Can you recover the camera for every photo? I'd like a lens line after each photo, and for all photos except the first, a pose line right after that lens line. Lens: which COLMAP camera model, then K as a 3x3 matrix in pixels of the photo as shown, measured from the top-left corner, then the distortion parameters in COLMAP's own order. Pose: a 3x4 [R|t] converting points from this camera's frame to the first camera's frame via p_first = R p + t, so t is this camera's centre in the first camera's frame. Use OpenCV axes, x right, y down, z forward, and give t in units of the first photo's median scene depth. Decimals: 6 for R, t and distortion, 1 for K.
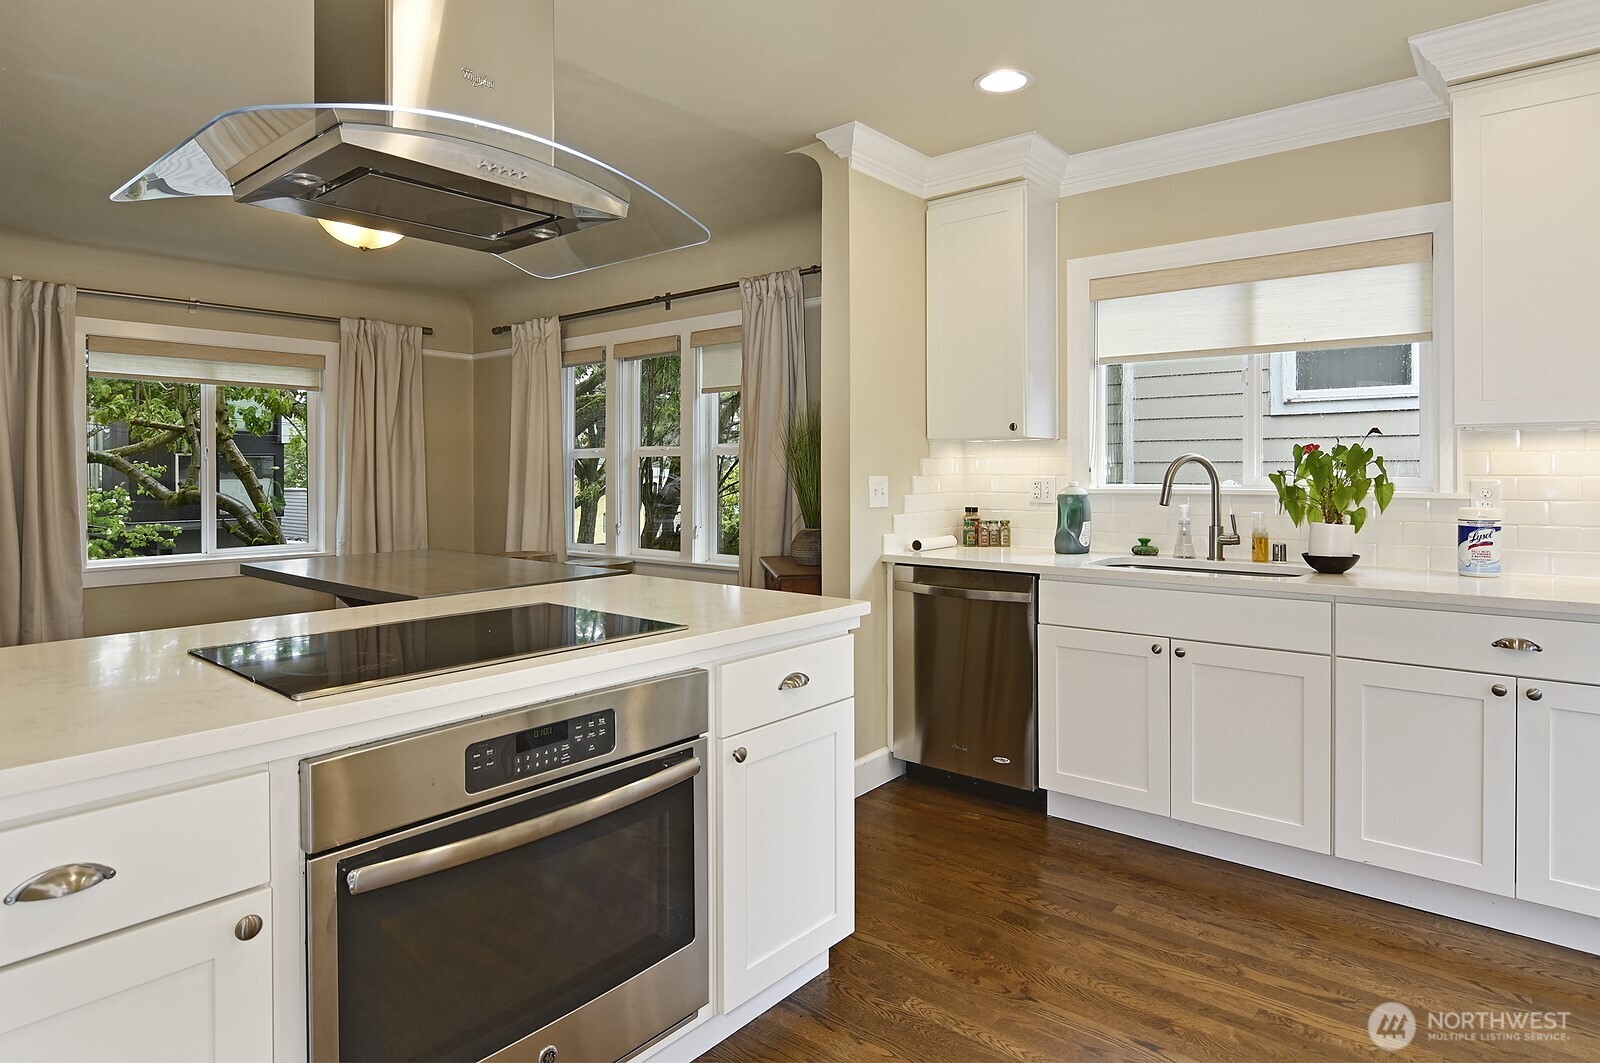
lens RADIAL K [[896.1, 0, 832.6], [0, 896.1, 489.6], [0, 0, 1]] dist [-0.001194, -0.000291]
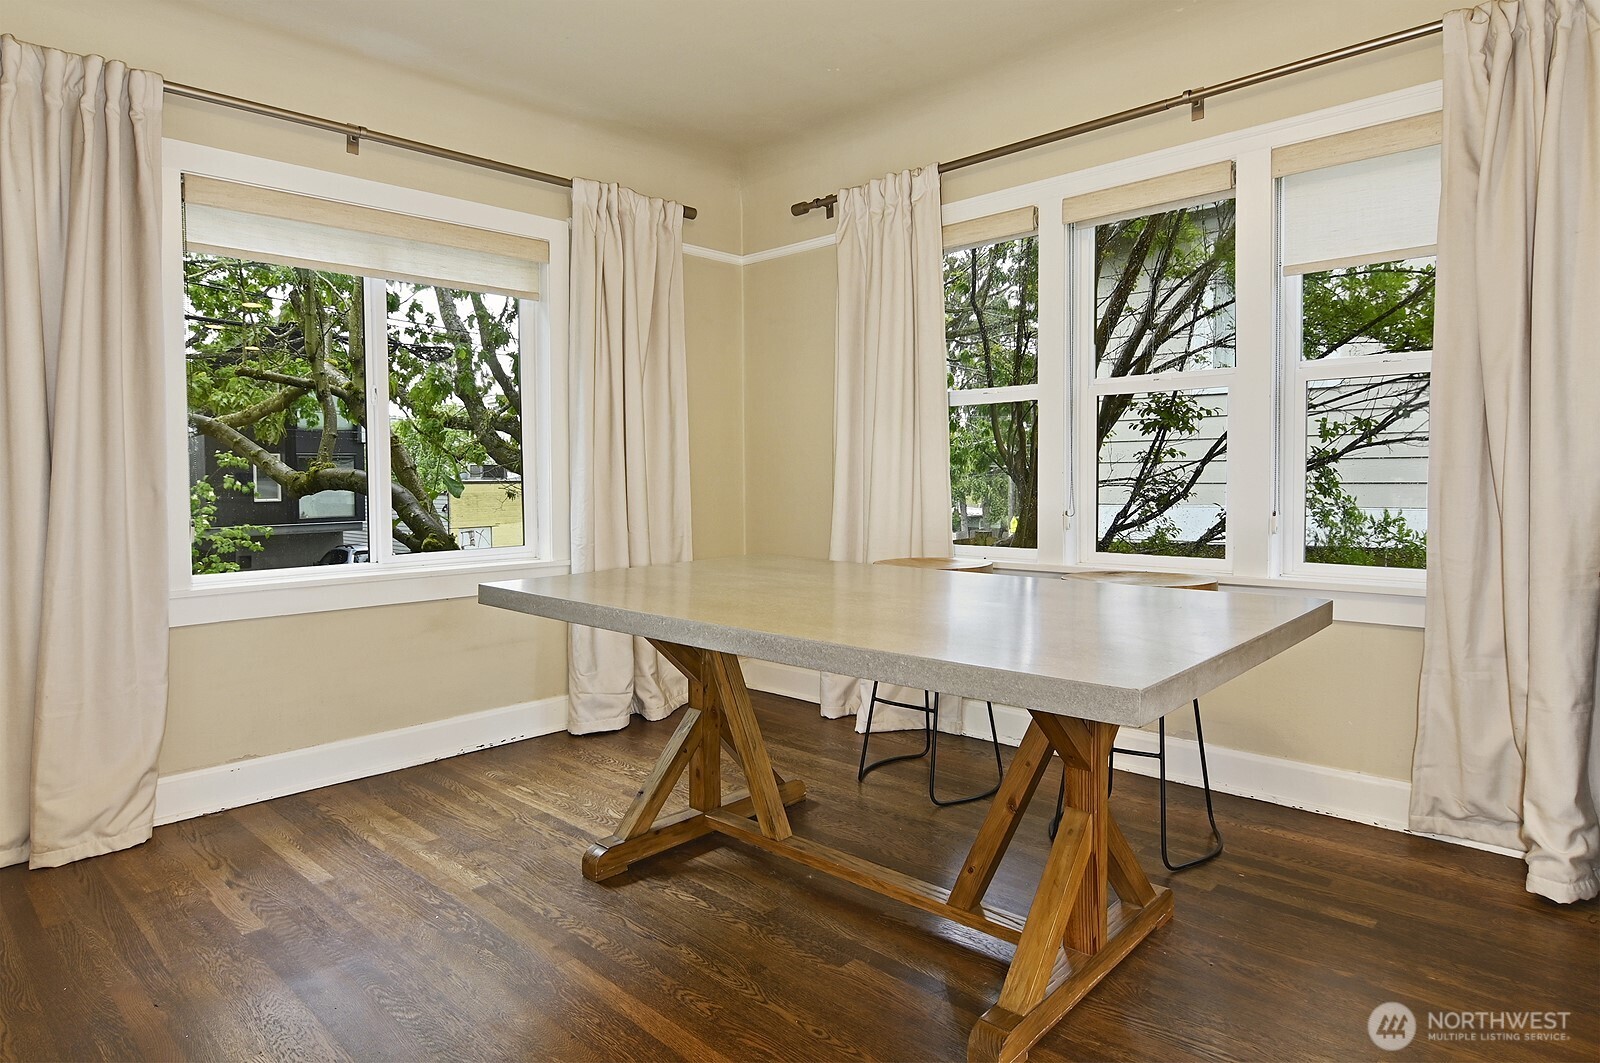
lens RADIAL K [[960.0, 0, 892.7], [0, 960.0, 524.3], [0, 0, 1]] dist [-0.005846, -0.000943]
pose [[0.999119, -0.004808, -0.041692, -0.306519], [0.006327, 0.999318, 0.036379, 0.022070], [0.041488, -0.036610, 0.998468, 0.347626]]
